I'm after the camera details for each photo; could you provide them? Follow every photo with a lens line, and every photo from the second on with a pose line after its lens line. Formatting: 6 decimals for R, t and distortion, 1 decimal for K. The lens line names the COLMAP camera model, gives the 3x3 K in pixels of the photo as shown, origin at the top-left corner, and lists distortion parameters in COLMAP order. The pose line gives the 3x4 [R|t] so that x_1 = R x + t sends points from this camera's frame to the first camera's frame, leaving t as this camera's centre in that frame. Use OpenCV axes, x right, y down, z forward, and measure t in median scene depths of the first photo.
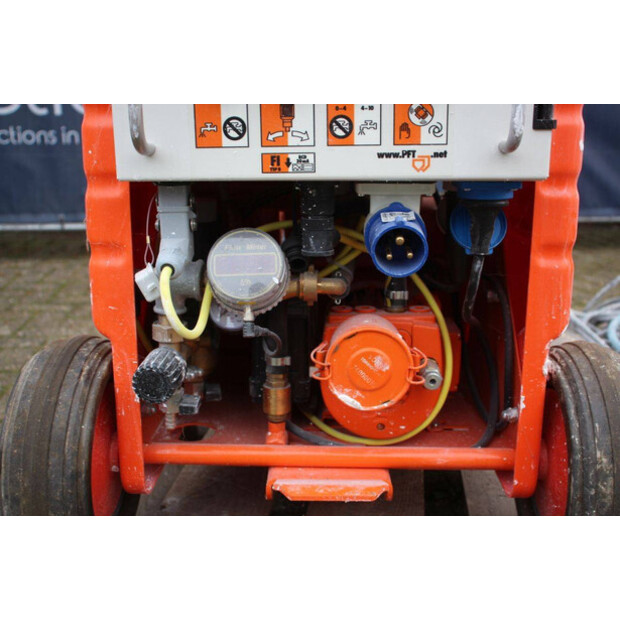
lens RADIAL K [[707.3, 0, 310.6], [0, 707.3, 308.9], [0, 0, 1]] dist [-0.009228, 0.000000]
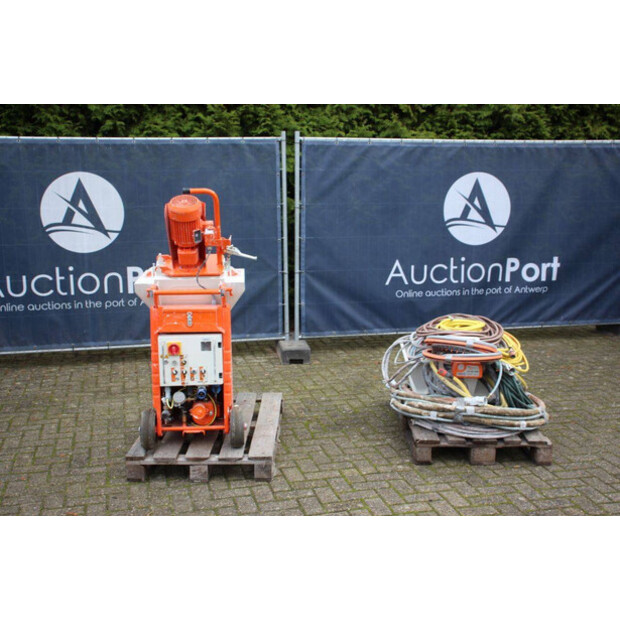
lens RADIAL K [[750.1, 0, 308.3], [0, 750.1, 313.6], [0, 0, 1]] dist [0.020128, 0.000000]
pose [[0.993335, -0.023343, 0.112870, 0.313906], [0.030253, 0.997745, -0.059907, -0.361560], [-0.111218, 0.062922, 0.991802, -5.761367]]
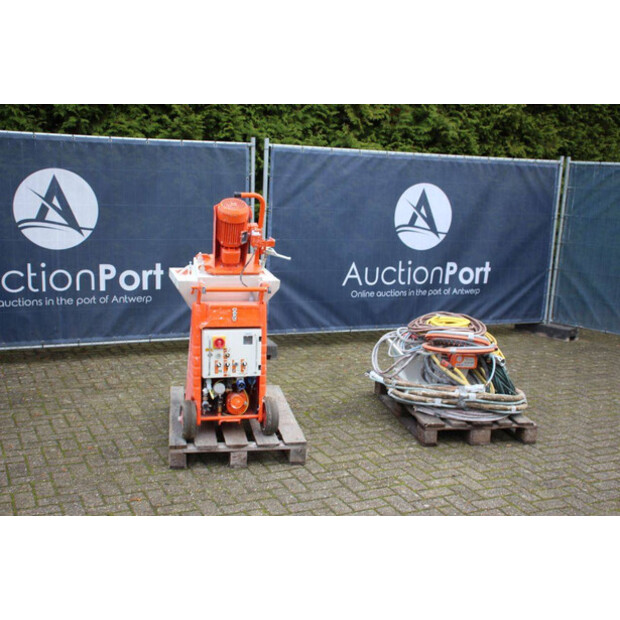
lens RADIAL K [[750.1, 0, 307.7], [0, 750.1, 310.2], [0, 0, 1]] dist [0.020128, 0.000000]
pose [[0.954129, -0.016912, 0.298919, -1.378235], [0.036438, 0.997541, -0.059870, -0.335170], [-0.297171, 0.068016, 0.952399, -6.003680]]
